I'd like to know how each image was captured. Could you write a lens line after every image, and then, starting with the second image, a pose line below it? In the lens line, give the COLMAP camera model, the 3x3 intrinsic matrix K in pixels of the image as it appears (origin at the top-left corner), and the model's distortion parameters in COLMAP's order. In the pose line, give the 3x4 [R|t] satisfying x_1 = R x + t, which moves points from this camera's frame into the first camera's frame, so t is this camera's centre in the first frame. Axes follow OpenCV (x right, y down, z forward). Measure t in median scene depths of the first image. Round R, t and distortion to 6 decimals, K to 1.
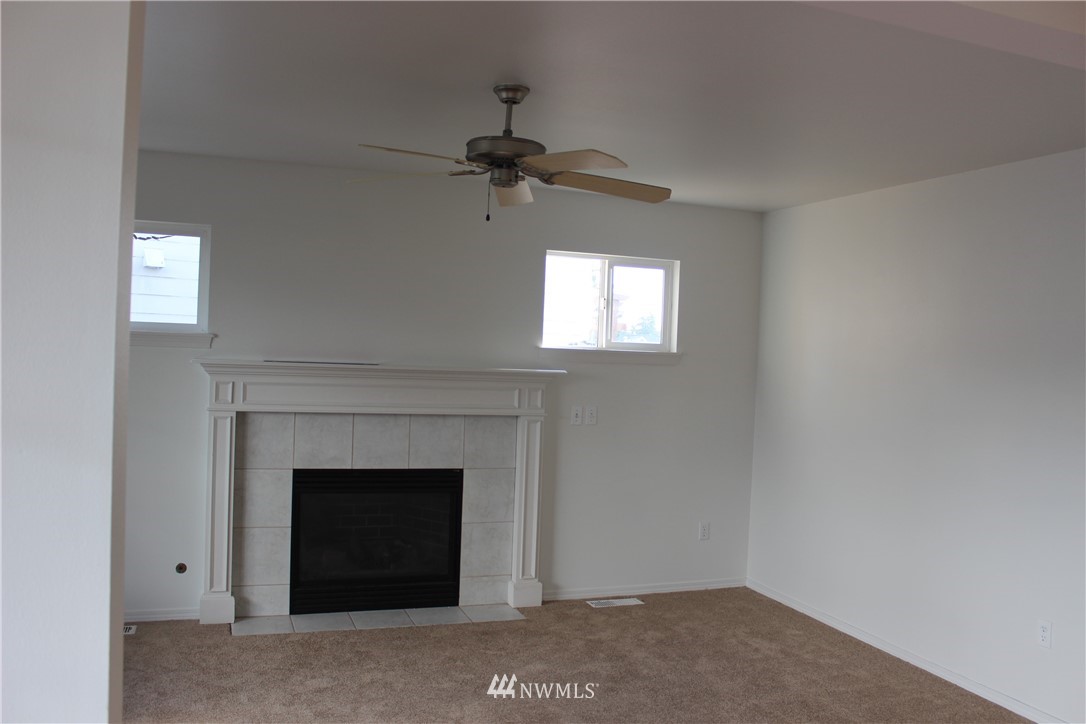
lens RADIAL K [[918.0, 0, 543.8], [0, 918.0, 365.6], [0, 0, 1]] dist [-0.138883, 0.095790]
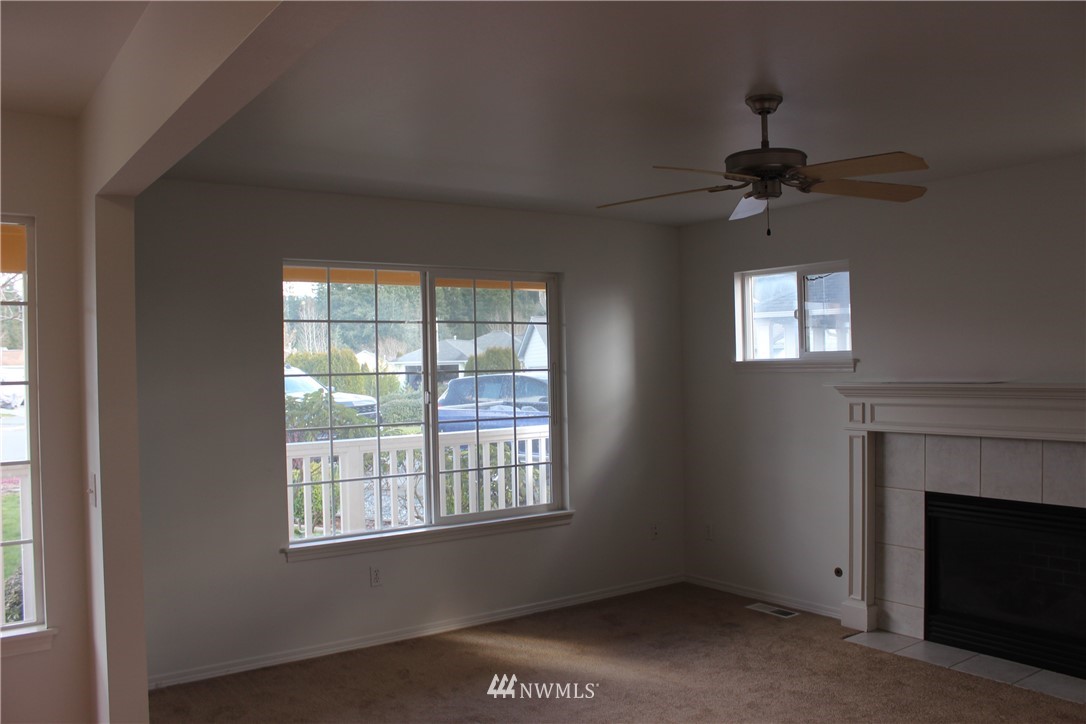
lens RADIAL K [[918.0, 0, 542.7], [0, 918.0, 359.3], [0, 0, 1]] dist [-0.138883, 0.095790]
pose [[0.249344, -0.050299, -0.967108, 0.577067], [0.006044, 0.998712, -0.050385, 0.017444], [0.968396, 0.006718, 0.249327, 0.358227]]
